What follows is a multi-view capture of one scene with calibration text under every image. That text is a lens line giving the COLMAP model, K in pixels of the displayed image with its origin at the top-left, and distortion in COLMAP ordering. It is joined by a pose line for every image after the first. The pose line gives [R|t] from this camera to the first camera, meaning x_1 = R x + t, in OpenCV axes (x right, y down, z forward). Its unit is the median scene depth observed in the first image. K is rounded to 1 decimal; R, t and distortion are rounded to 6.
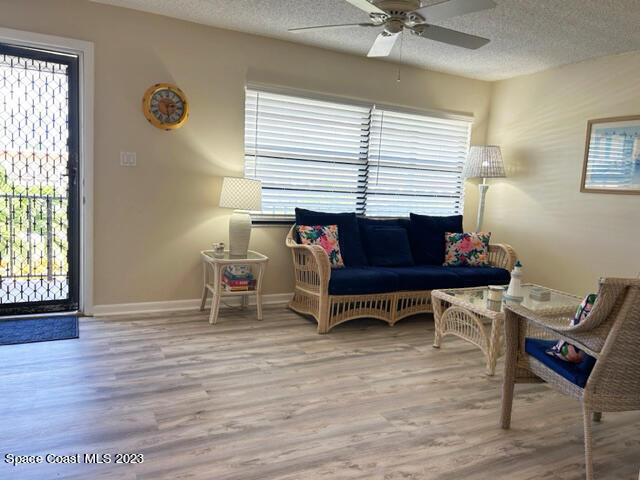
lens RADIAL K [[485.1, 0, 320.9], [0, 485.1, 239.0], [0, 0, 1]] dist [0.036432, -0.031584]
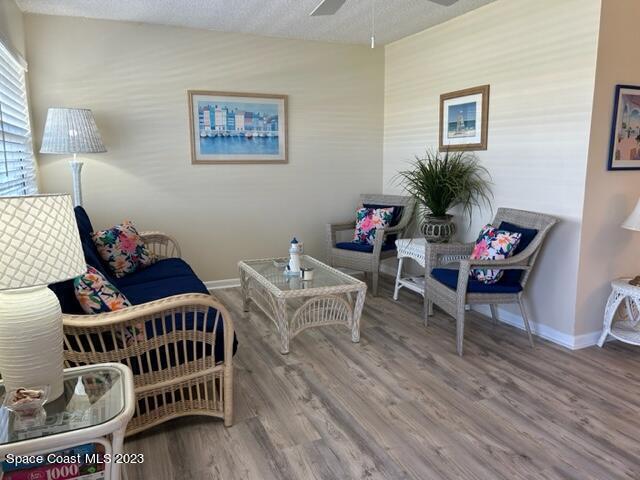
lens RADIAL K [[485.1, 0, 321.3], [0, 485.1, 242.2], [0, 0, 1]] dist [0.036432, -0.031584]
pose [[0.060548, -0.236327, 0.969785, -0.692660], [0.126699, 0.965529, 0.227379, -0.202683], [-0.990092, 0.109103, 0.088403, 1.015396]]
